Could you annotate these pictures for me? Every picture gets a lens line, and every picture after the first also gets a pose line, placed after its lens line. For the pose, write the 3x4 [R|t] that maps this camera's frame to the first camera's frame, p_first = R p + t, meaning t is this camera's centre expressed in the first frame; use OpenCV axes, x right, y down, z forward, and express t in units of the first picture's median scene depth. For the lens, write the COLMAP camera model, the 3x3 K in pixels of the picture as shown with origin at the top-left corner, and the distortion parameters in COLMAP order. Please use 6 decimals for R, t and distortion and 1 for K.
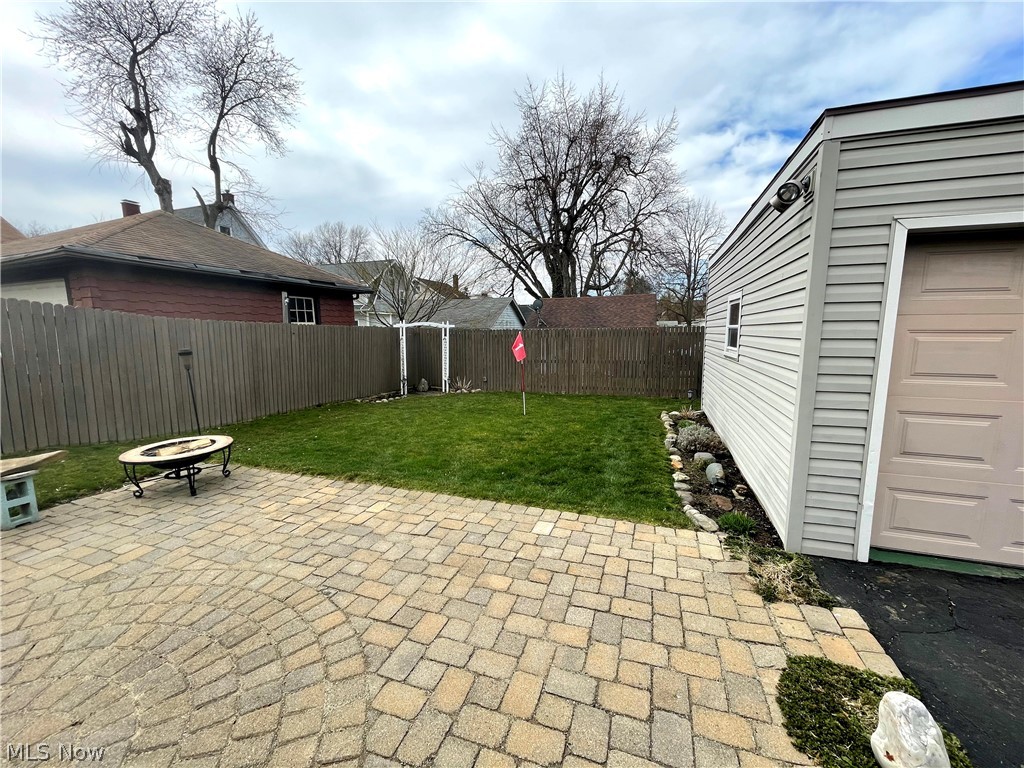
lens RADIAL K [[416.4, 0, 510.6], [0, 416.4, 381.0], [0, 0, 1]] dist [0.000785, 0.000068]
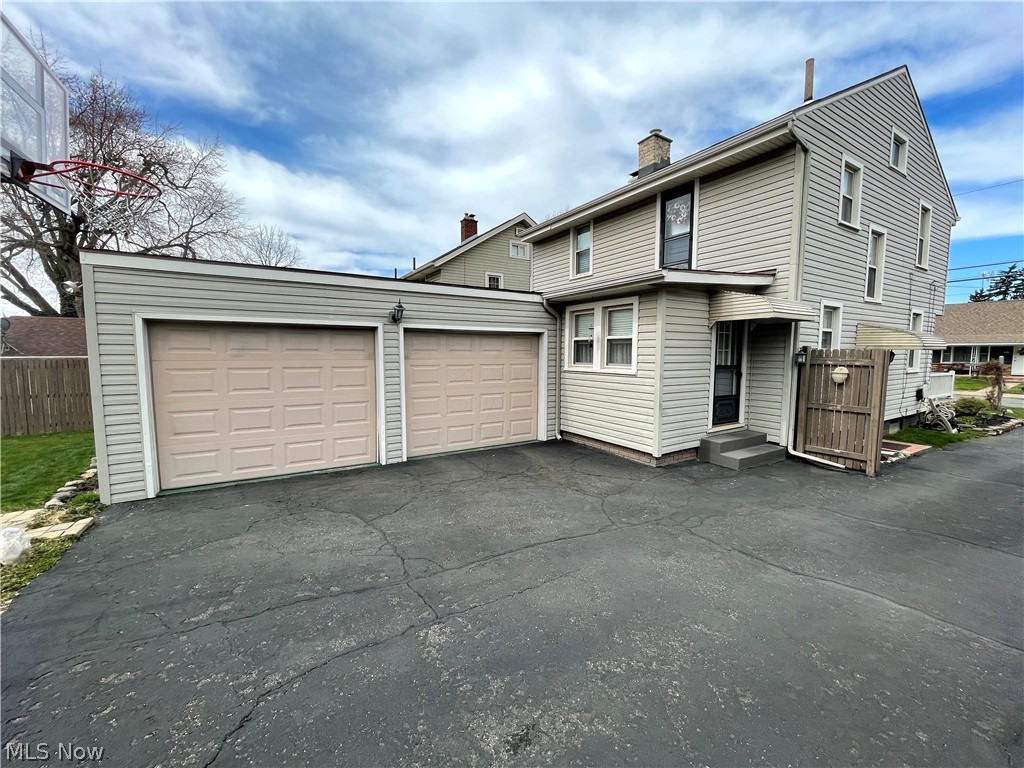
lens RADIAL K [[416.4, 0, 516.4], [0, 416.4, 386.1], [0, 0, 1]] dist [0.000785, 0.000068]
pose [[0.633007, -0.055326, 0.772166, 0.480946], [0.091264, 0.995821, -0.003465, 0.104955], [-0.768747, 0.072664, 0.635411, -1.373843]]
